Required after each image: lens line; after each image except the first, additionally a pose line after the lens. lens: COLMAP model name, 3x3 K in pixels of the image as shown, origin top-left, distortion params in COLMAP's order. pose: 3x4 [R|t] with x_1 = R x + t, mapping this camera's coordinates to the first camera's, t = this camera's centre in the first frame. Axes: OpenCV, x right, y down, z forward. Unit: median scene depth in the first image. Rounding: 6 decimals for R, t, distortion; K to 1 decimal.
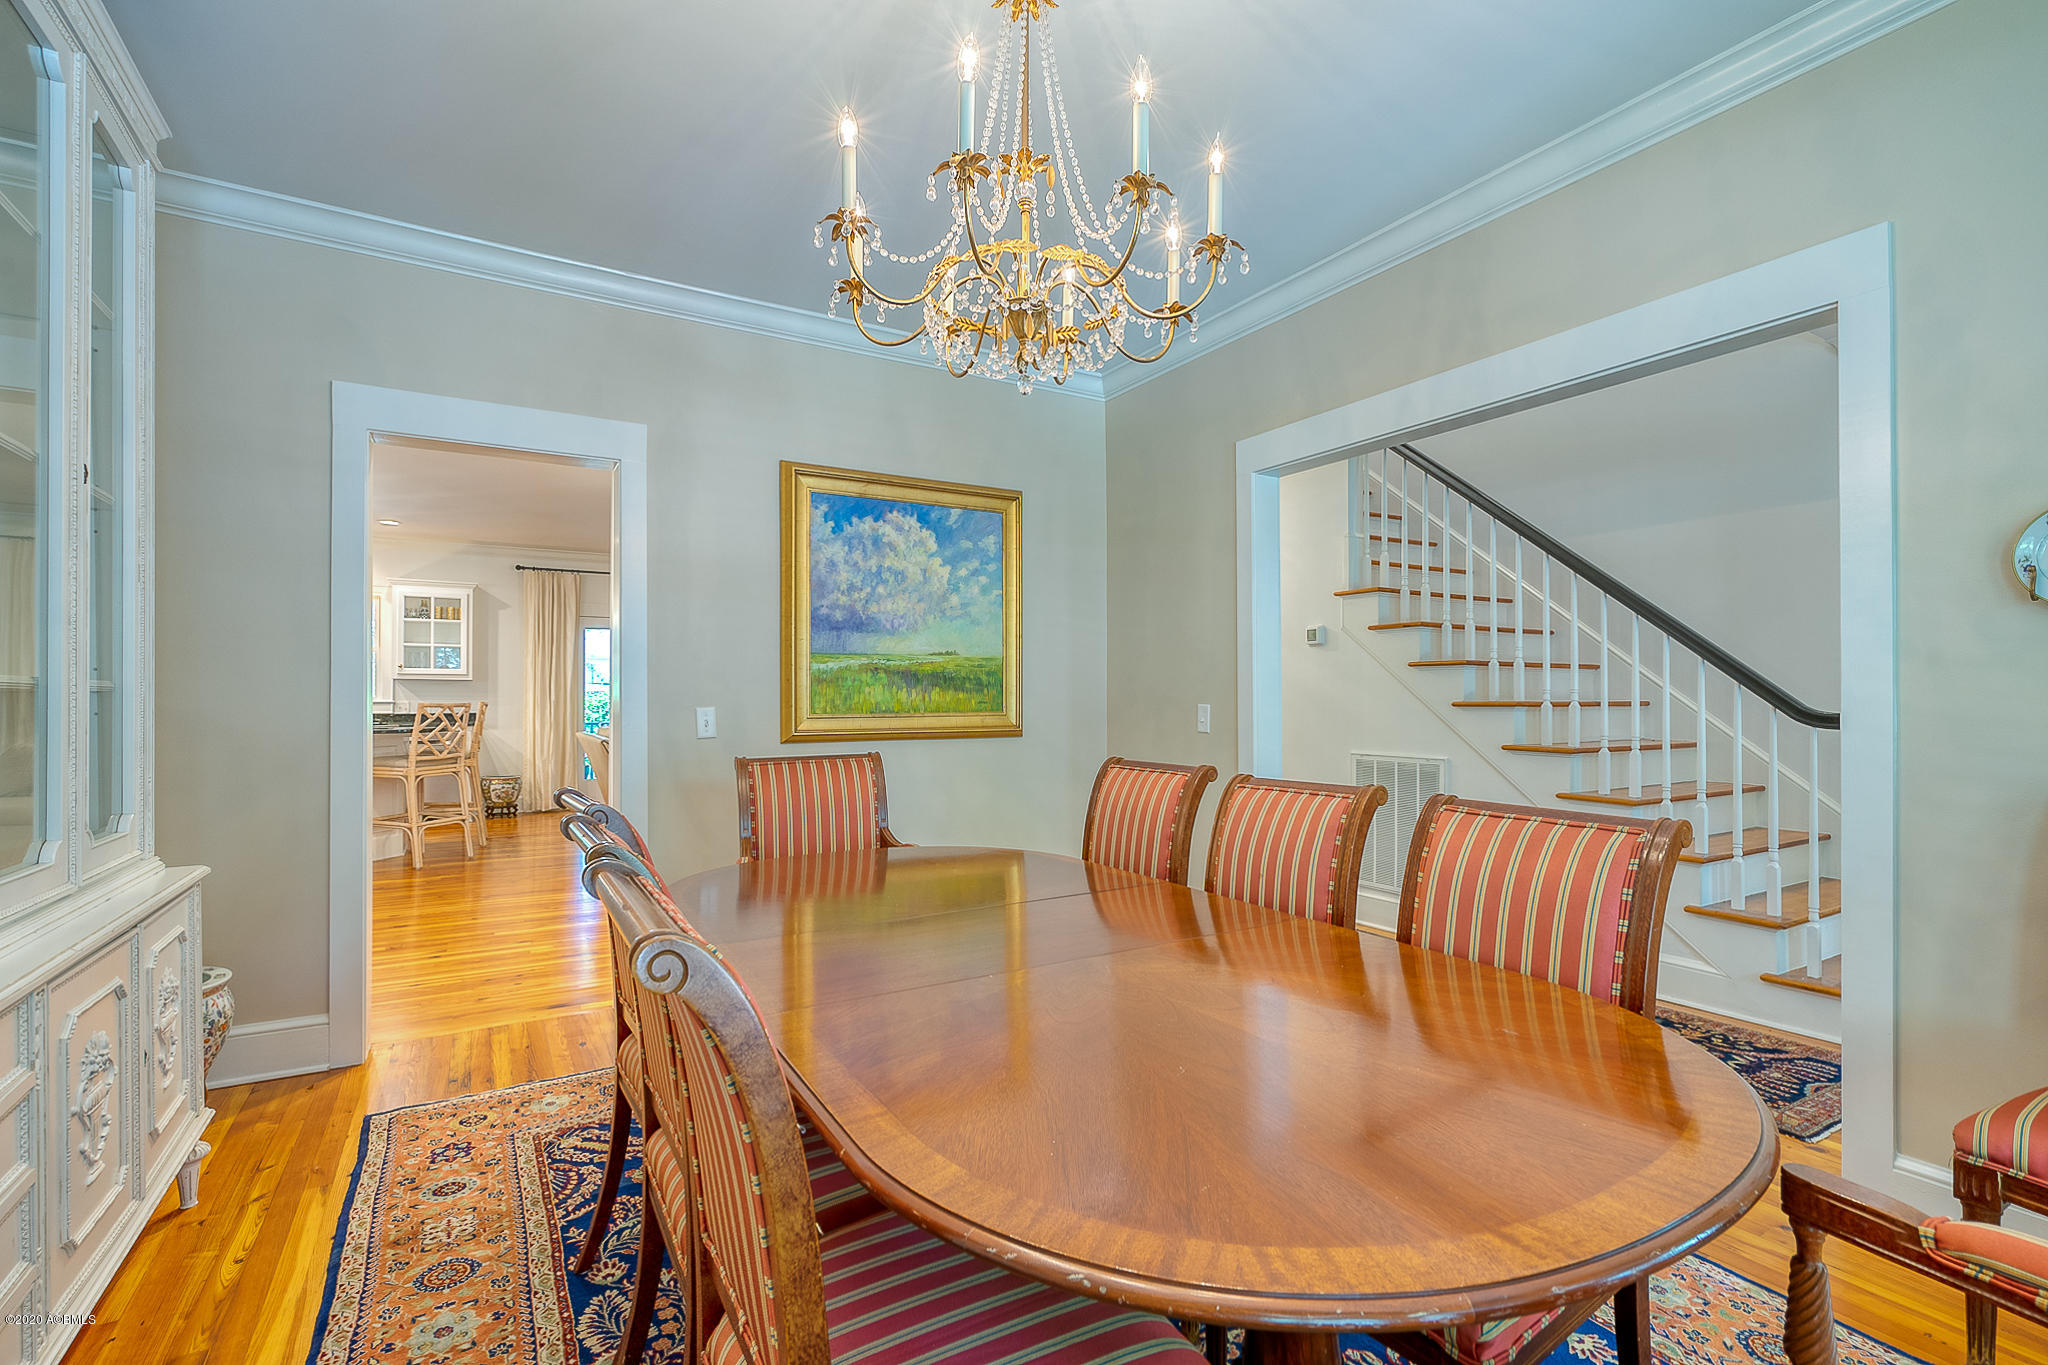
lens RADIAL K [[926.5, 0, 1020.3], [0, 926.5, 690.3], [0, 0, 1]] dist [-0.001618, 0.000050]
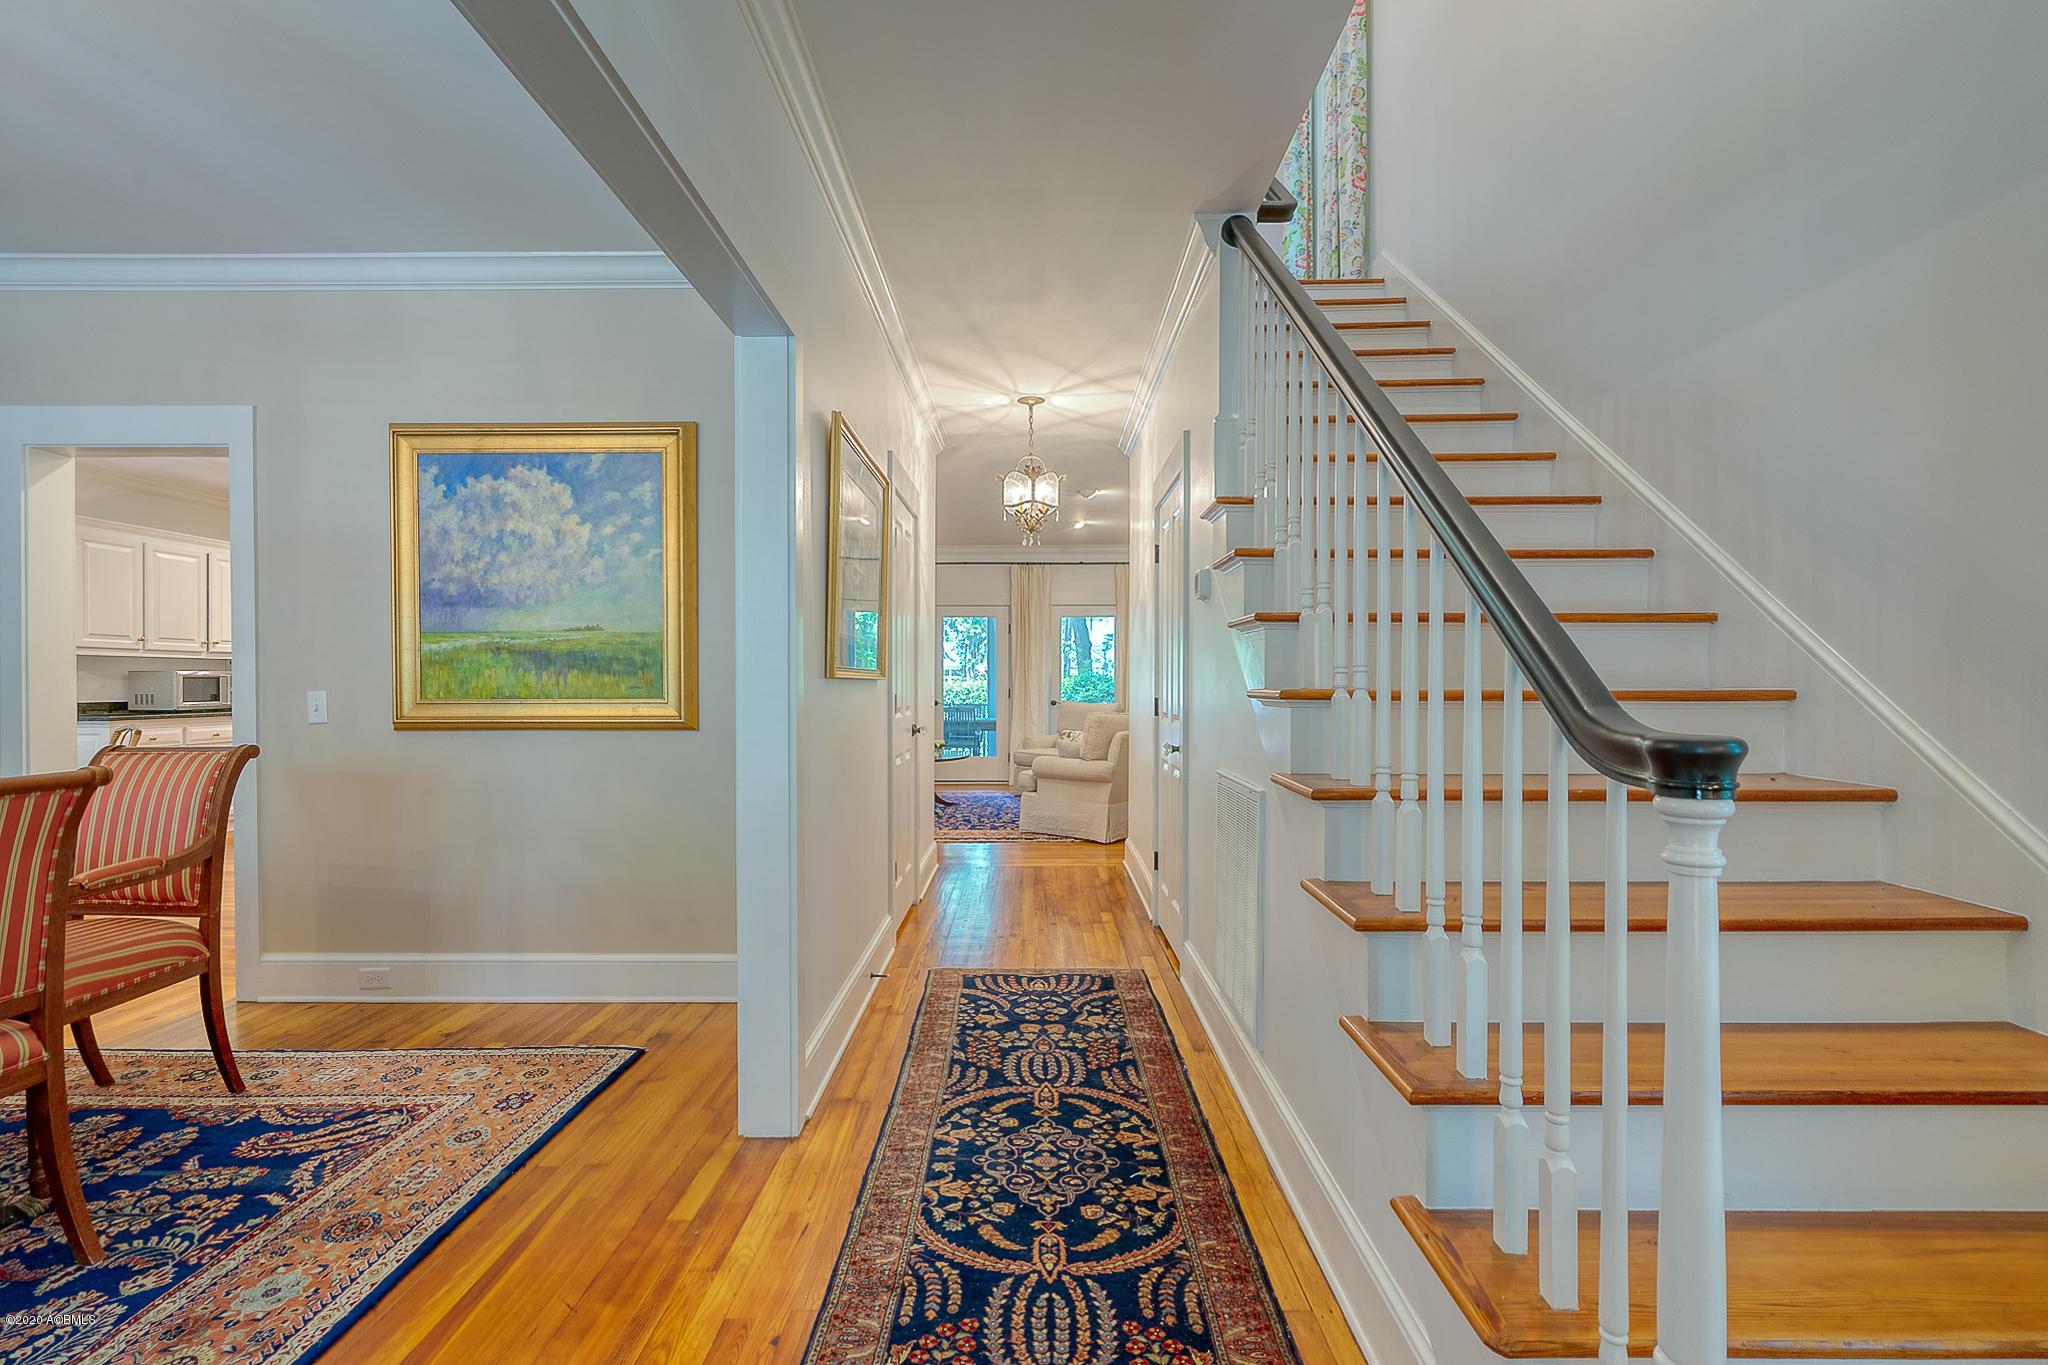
lens RADIAL K [[926.5, 0, 1026.9], [0, 926.5, 681.6], [0, 0, 1]] dist [-0.001618, 0.000050]
pose [[0.858593, 0.001393, -0.512656, 0.717572], [0.003644, 0.999954, 0.008820, 0.002051], [0.512645, -0.009441, 0.858548, 0.504113]]
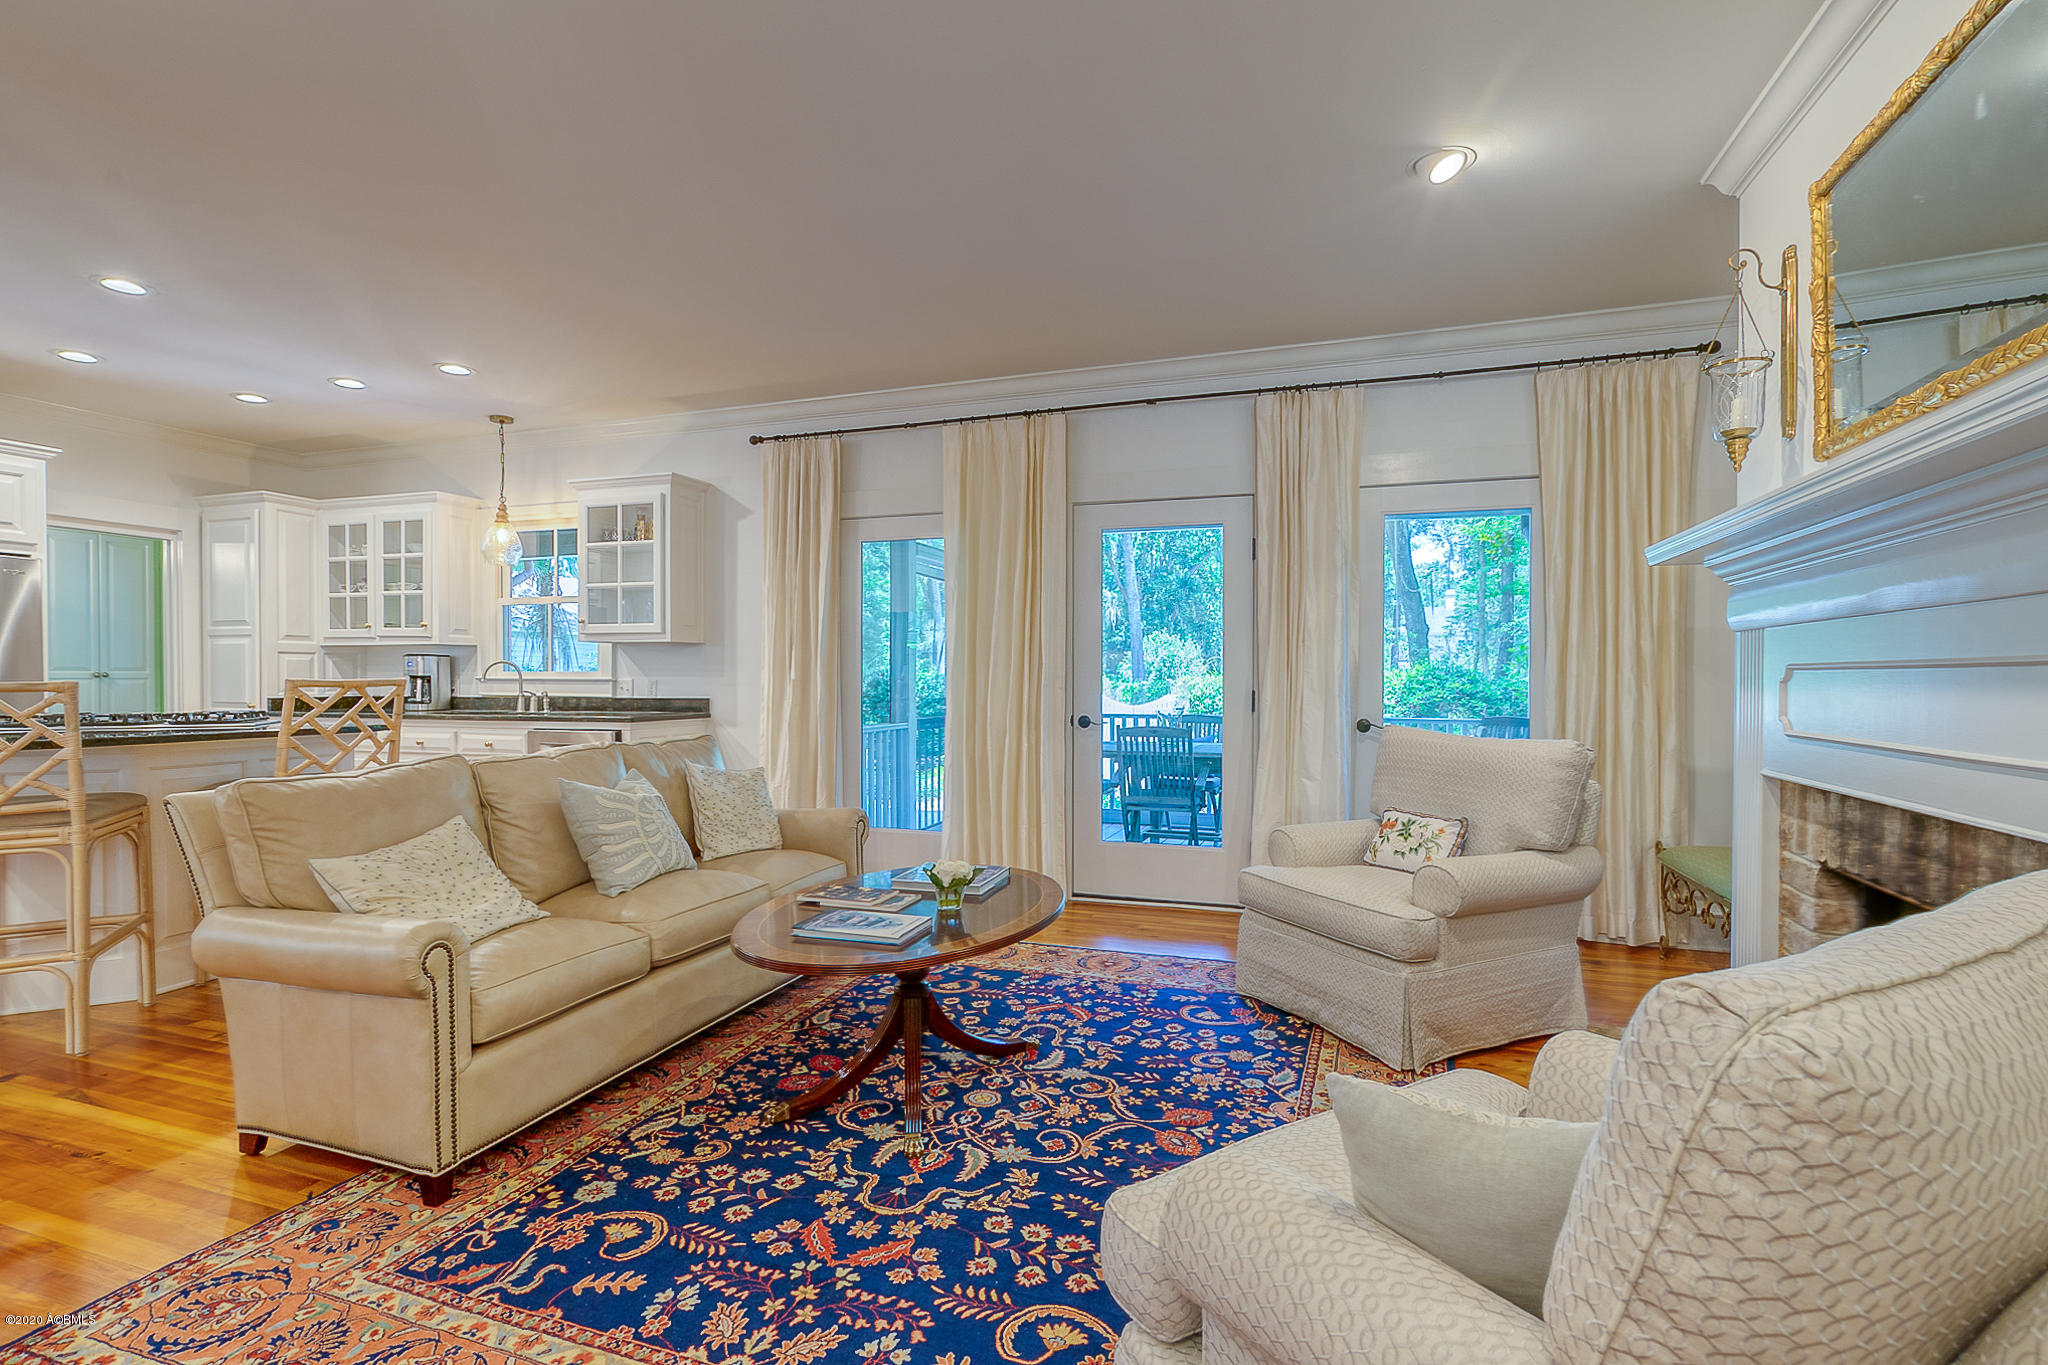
lens RADIAL K [[926.5, 0, 1039.3], [0, 926.5, 688.4], [0, 0, 1]] dist [-0.001618, 0.000050]
pose [[0.655337, 0.003922, -0.755327, -0.012105], [0.006500, 0.999920, 0.010832, 0.030187], [0.755309, -0.012008, 0.655259, 1.831832]]
